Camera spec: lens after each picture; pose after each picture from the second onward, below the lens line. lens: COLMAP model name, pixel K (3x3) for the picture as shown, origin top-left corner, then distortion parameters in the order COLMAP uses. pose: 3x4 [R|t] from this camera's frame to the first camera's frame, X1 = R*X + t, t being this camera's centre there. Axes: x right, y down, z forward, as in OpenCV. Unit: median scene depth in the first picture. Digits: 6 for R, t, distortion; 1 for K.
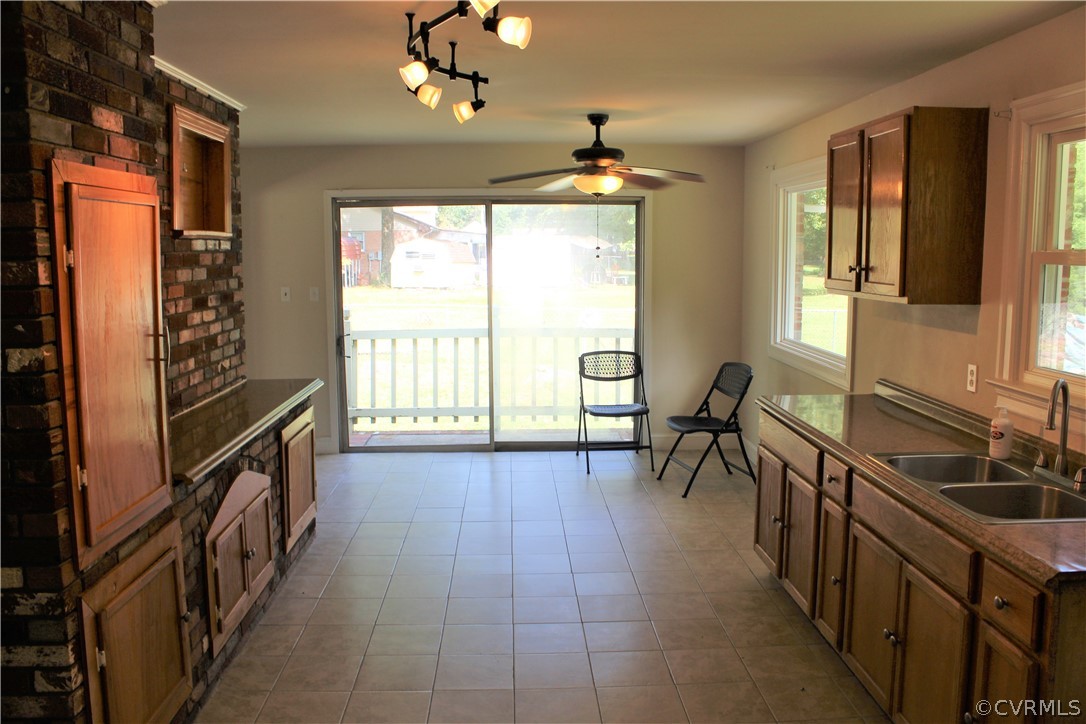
lens RADIAL K [[925.2, 0, 543.0], [0, 925.2, 362.0], [0, 0, 1]] dist [-0.167066, 0.189212]
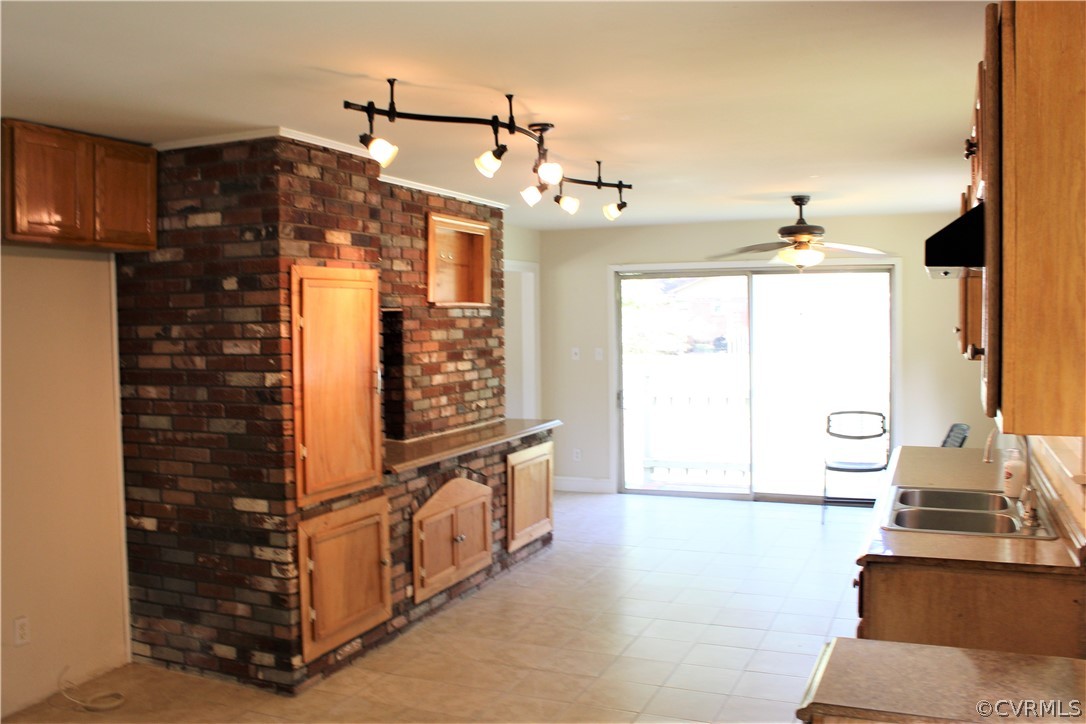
lens RADIAL K [[951.8, 0, 512.1], [0, 951.8, 363.6], [0, 0, 1]] dist [-0.182979, 0.503007]
pose [[0.896062, 0.013874, -0.443711, 0.376620], [-0.045564, 0.997107, -0.060837, 0.032767], [0.441584, 0.074731, 0.894103, -0.255955]]
